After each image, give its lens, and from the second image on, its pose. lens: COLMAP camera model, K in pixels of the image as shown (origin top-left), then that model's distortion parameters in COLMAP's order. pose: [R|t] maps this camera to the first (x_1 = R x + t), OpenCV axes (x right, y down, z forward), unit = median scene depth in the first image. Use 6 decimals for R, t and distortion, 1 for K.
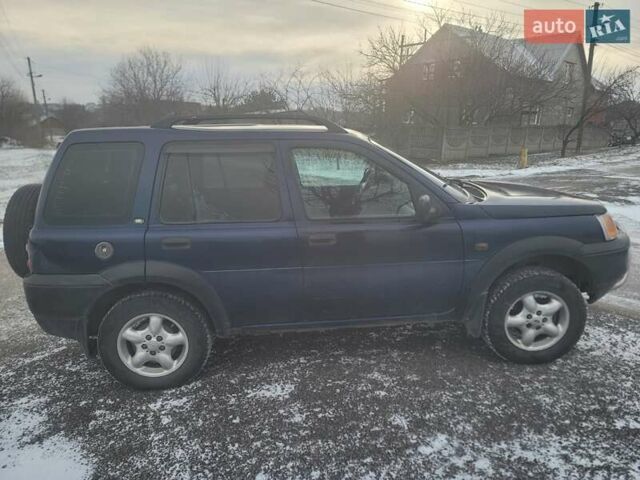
lens RADIAL K [[481.5, 0, 320.0], [0, 481.5, 240.0], [0, 0, 1]] dist [0.011252, 0.003074]
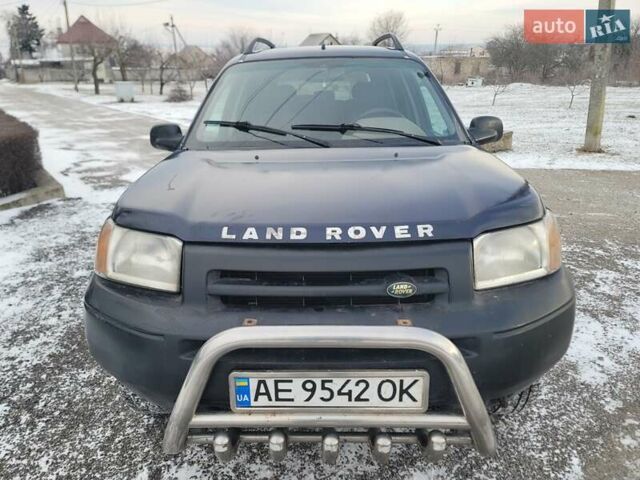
lens RADIAL K [[481.5, 0, 320.0], [0, 481.5, 240.0], [0, 0, 1]] dist [0.011252, 0.003074]
pose [[-0.084303, 0.367069, -0.926366, 1.116689], [-0.221908, 0.899412, 0.376583, -0.298536], [0.971416, 0.237315, 0.005633, 1.311708]]
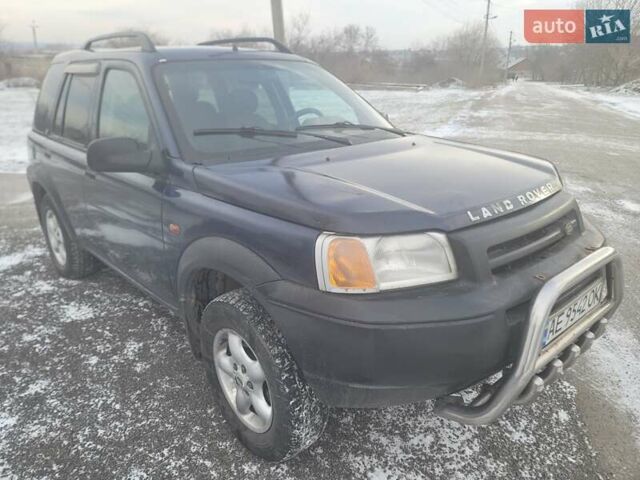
lens RADIAL K [[487.5, 0, 320.0], [0, 487.5, 240.0], [0, 0, 1]] dist [0.073128, -0.112547]
pose [[0.642250, 0.288168, -0.710264, 0.970052], [-0.217781, 0.957053, 0.191369, -0.145776], [0.734906, 0.031775, 0.677424, 0.714037]]
